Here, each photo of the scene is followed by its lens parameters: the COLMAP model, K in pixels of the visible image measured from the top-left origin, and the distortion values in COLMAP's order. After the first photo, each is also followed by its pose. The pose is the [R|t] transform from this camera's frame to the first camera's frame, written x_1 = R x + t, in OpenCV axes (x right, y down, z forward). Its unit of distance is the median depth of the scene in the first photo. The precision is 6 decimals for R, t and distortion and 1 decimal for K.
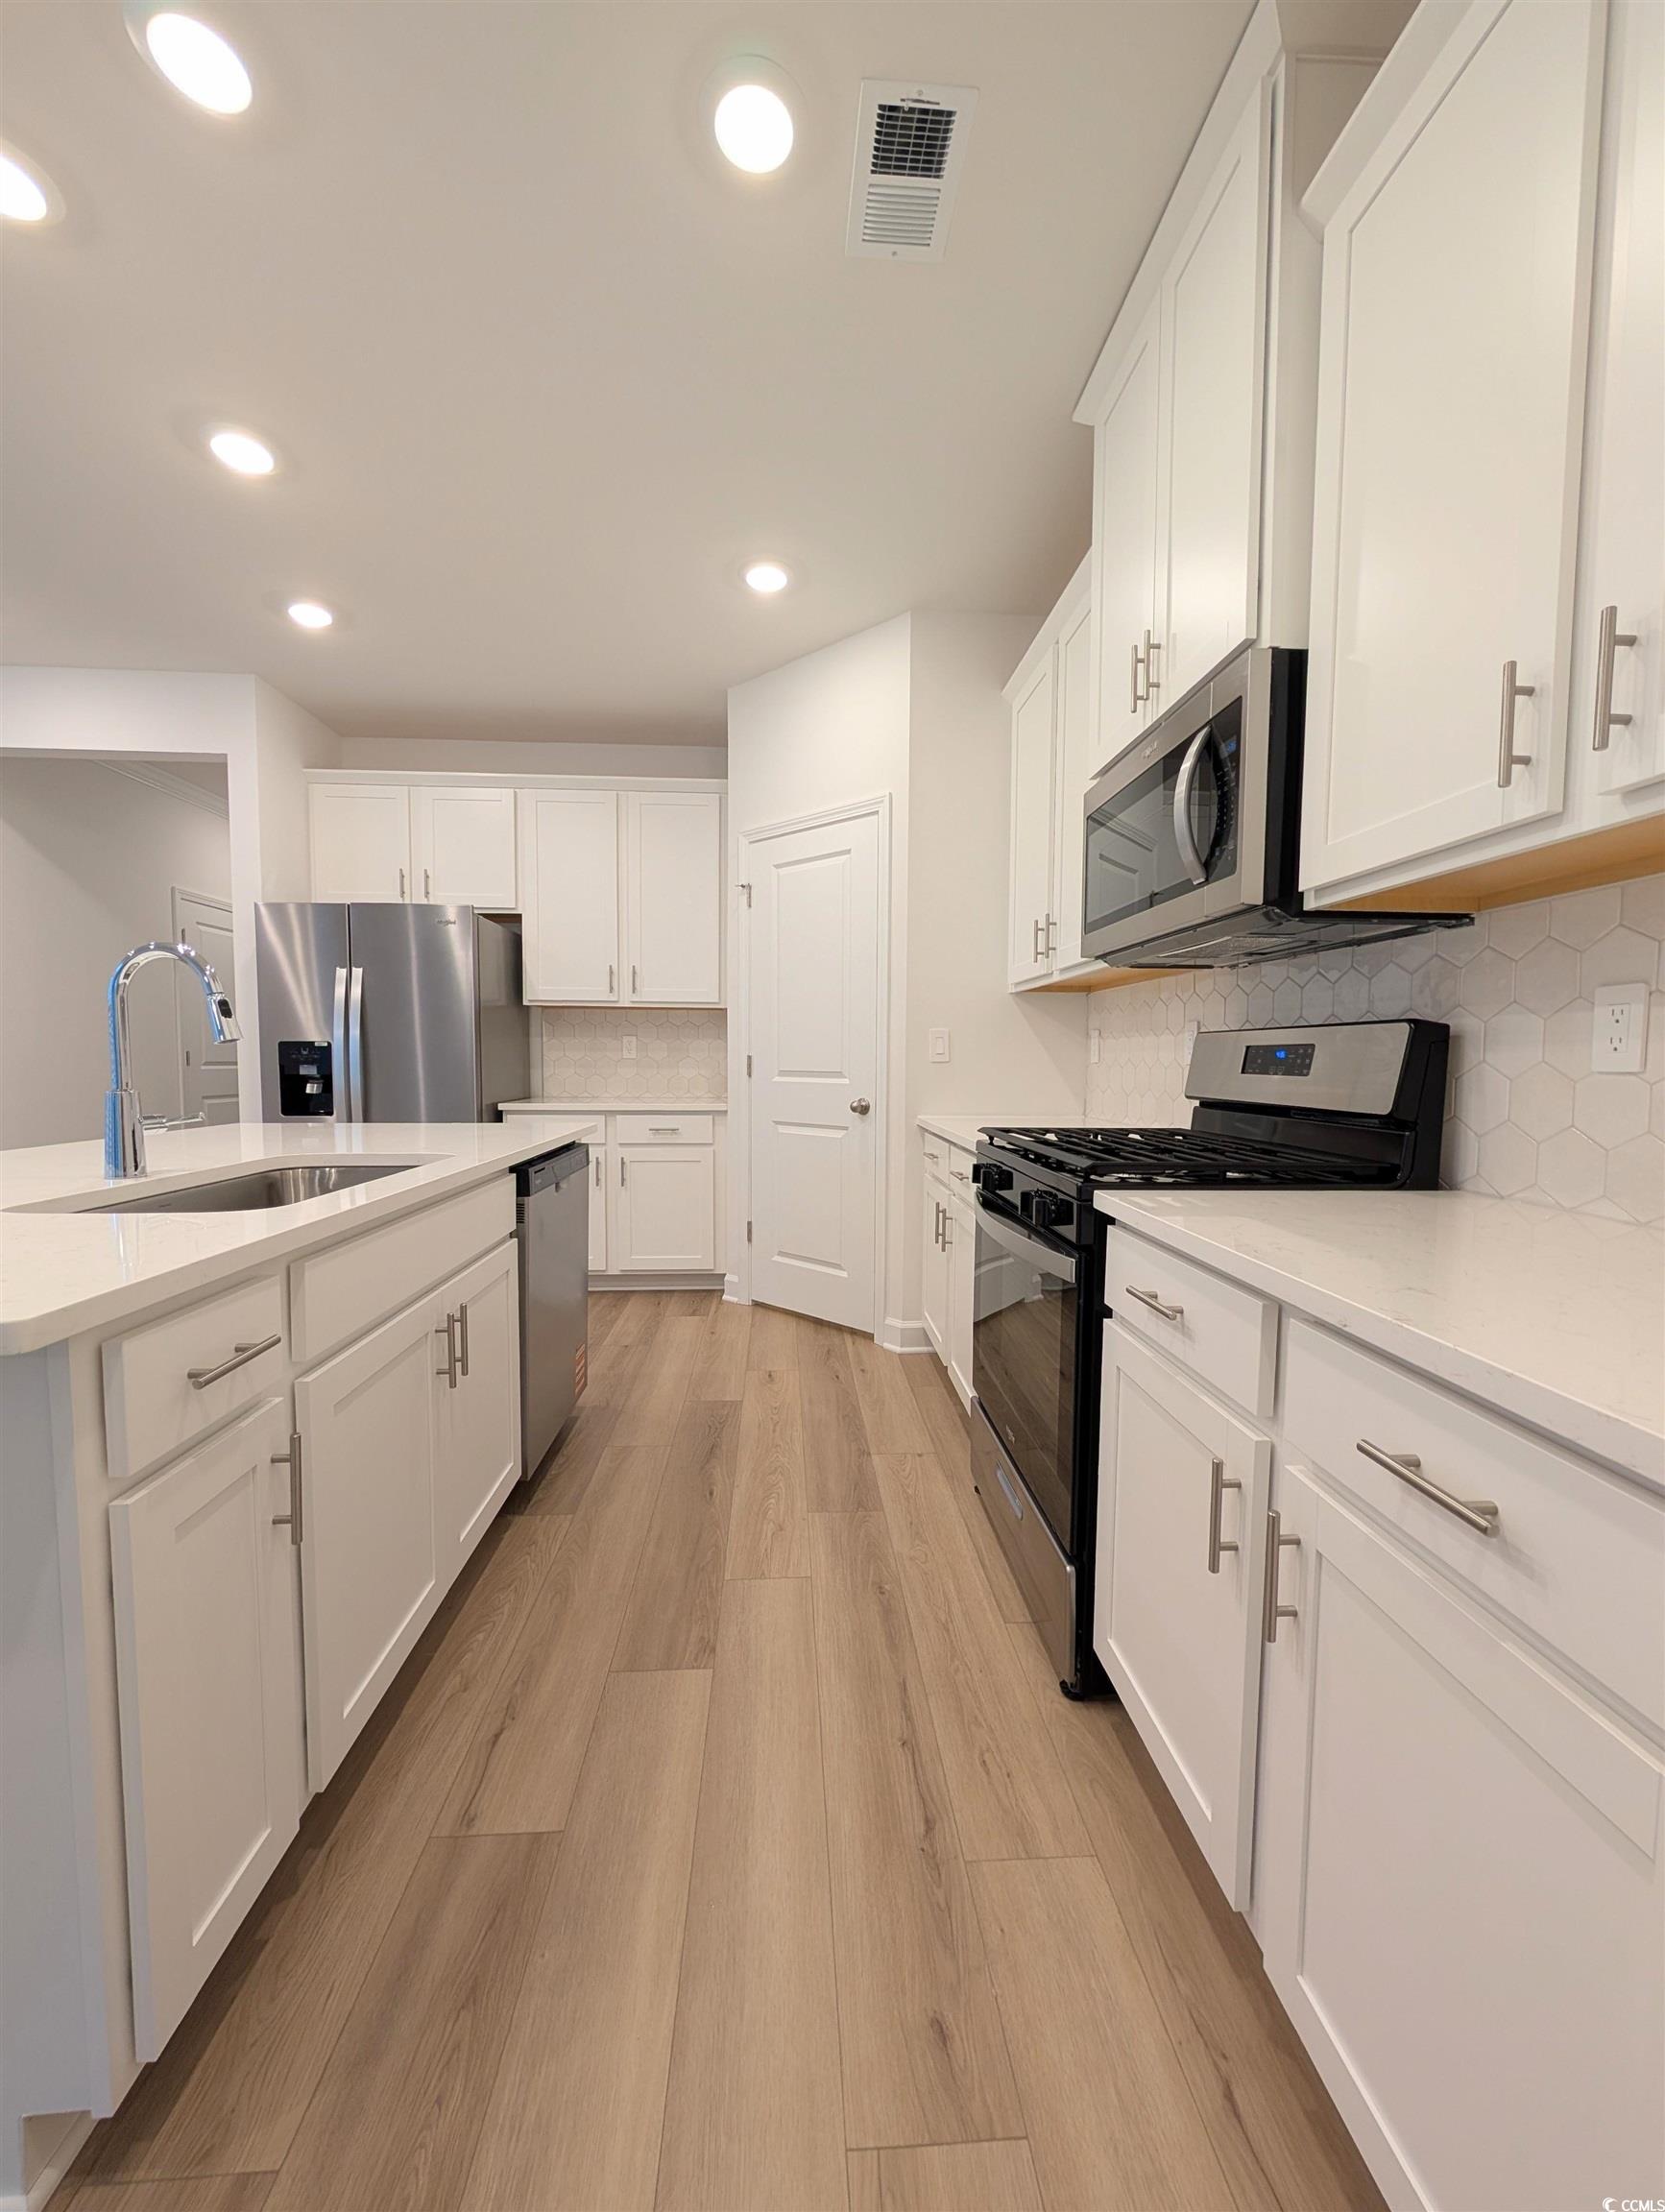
lens RADIAL K [[836.9, 0, 827.3], [0, 836.9, 1107.7], [0, 0, 1]] dist [-0.001286, -0.000214]
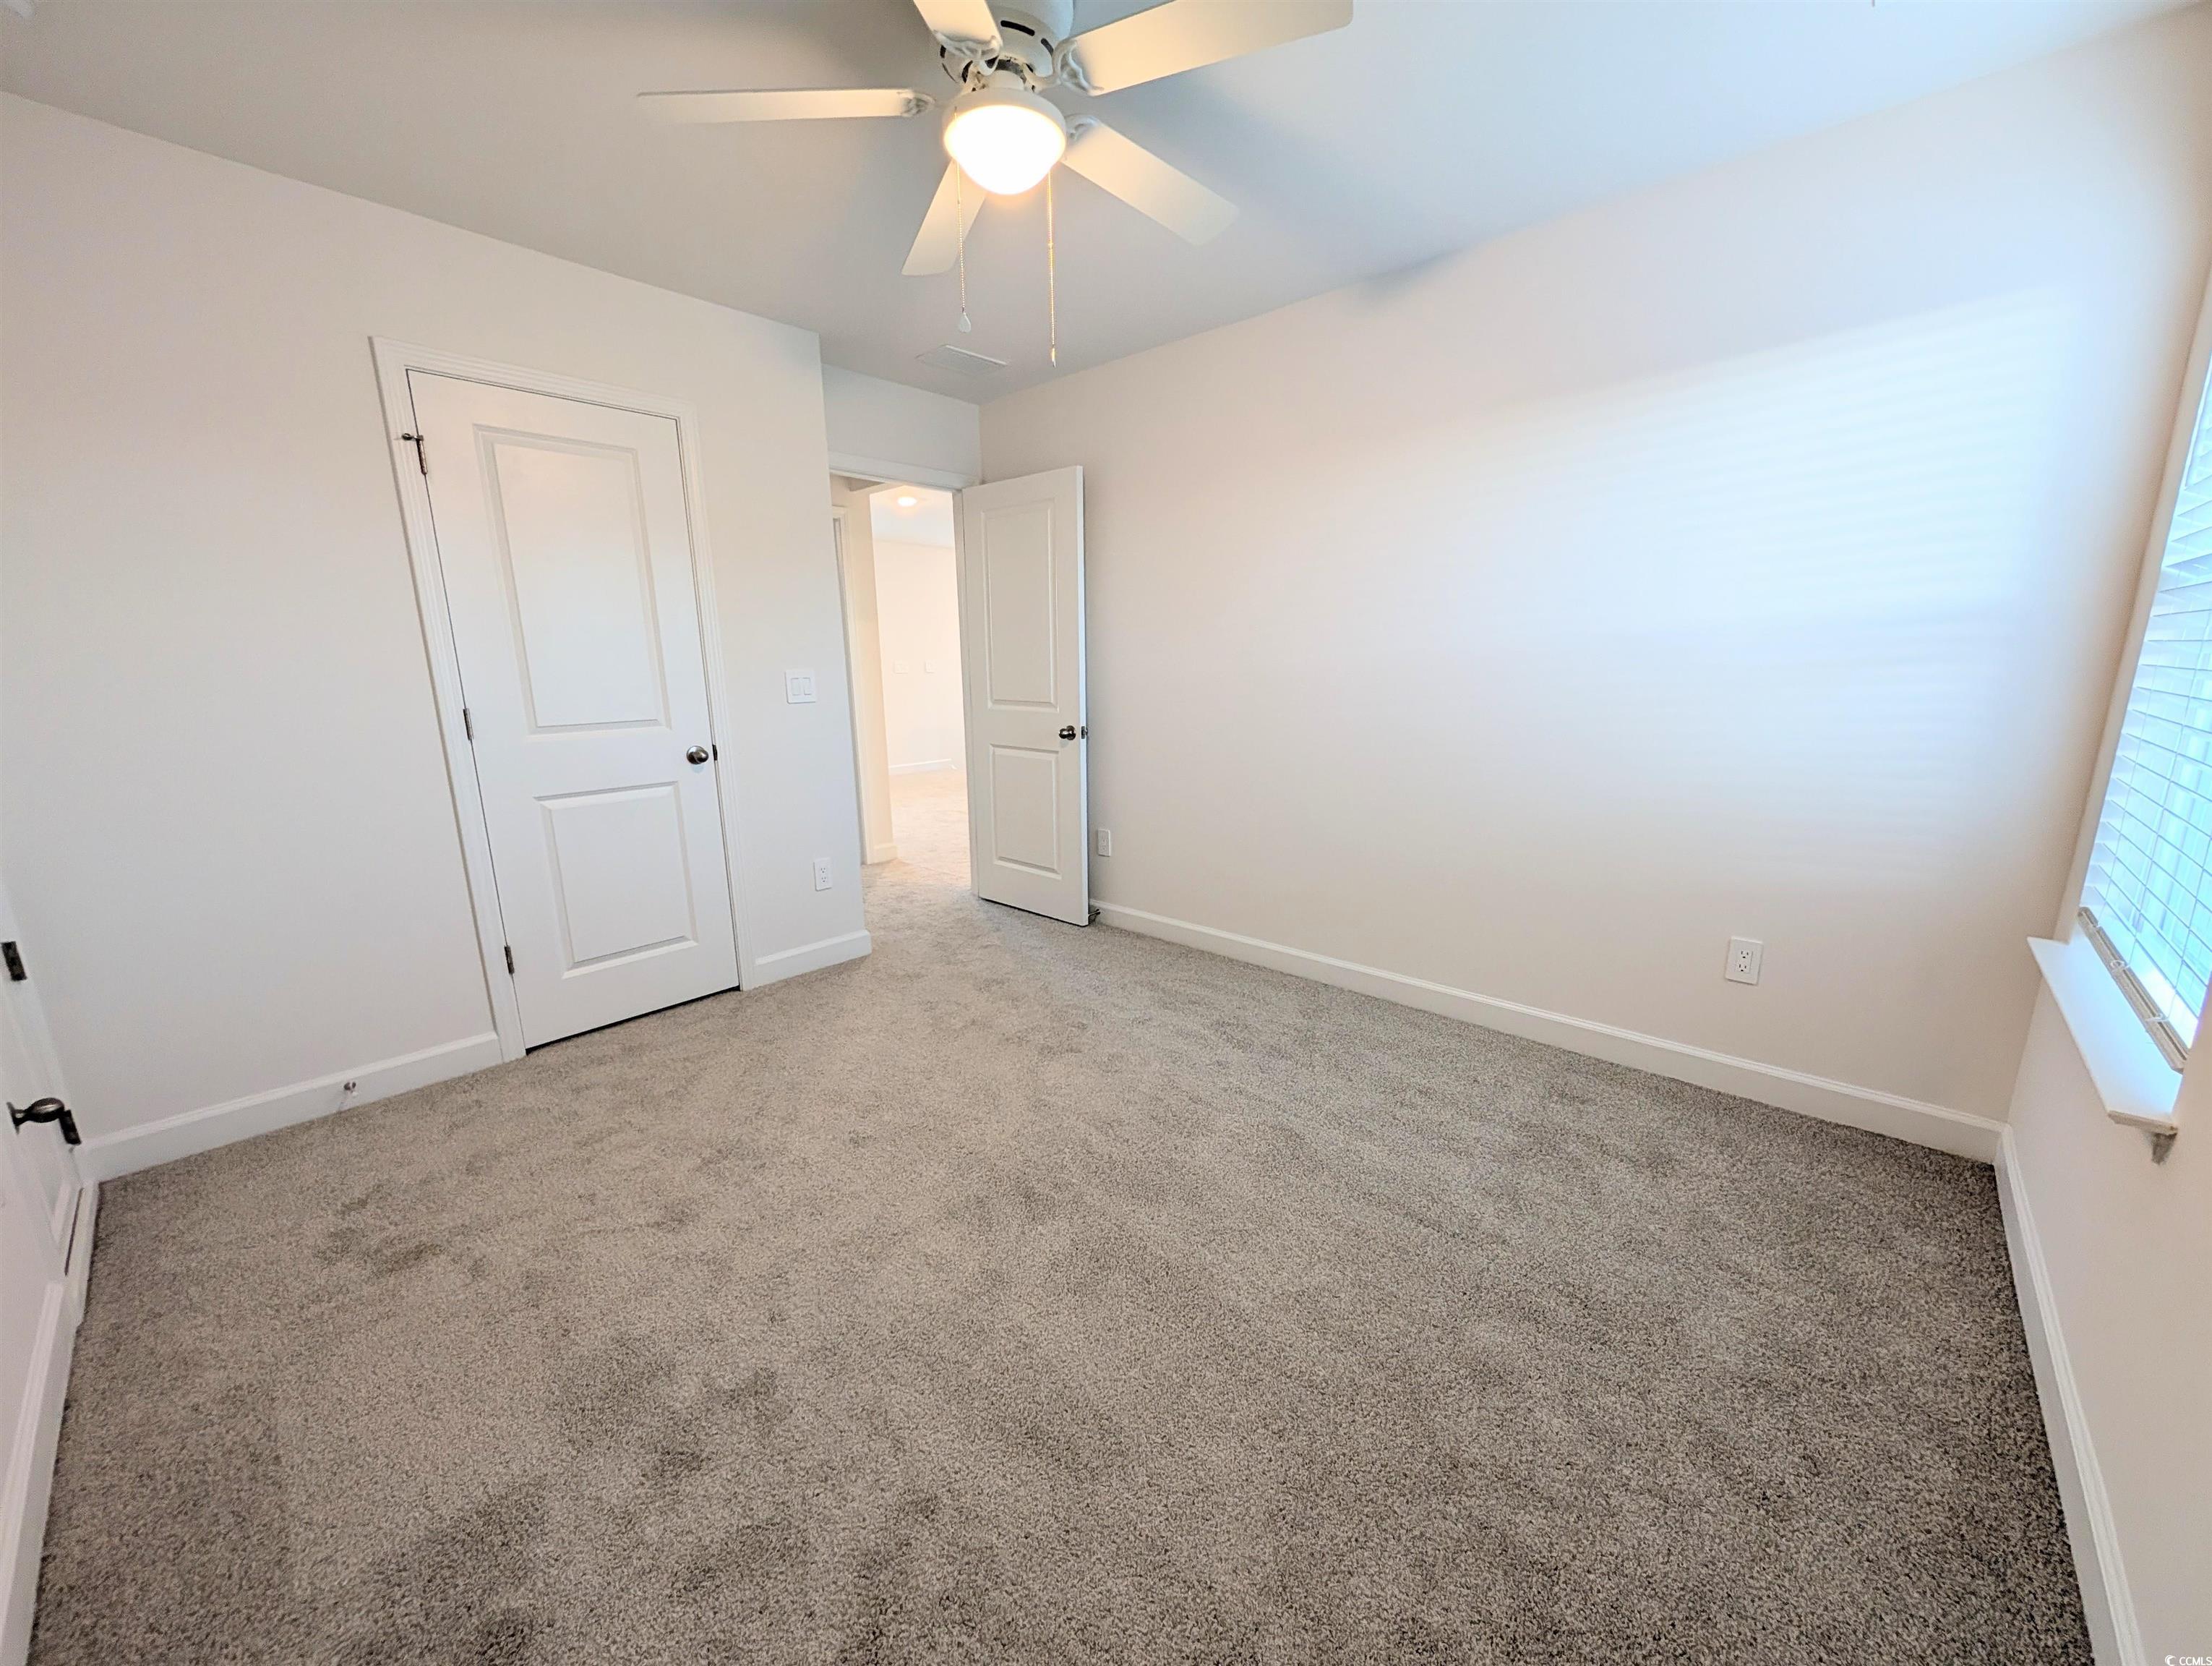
lens RADIAL K [[837.0, 0, 1109.2], [0, 837.0, 840.1], [0, 0, 1]] dist [-0.001286, -0.000214]
pose [[-0.017905, -0.218173, 0.975746, -1.340482], [0.070281, 0.973214, 0.218896, -0.121435], [-0.997367, 0.072495, -0.002092, 0.852417]]
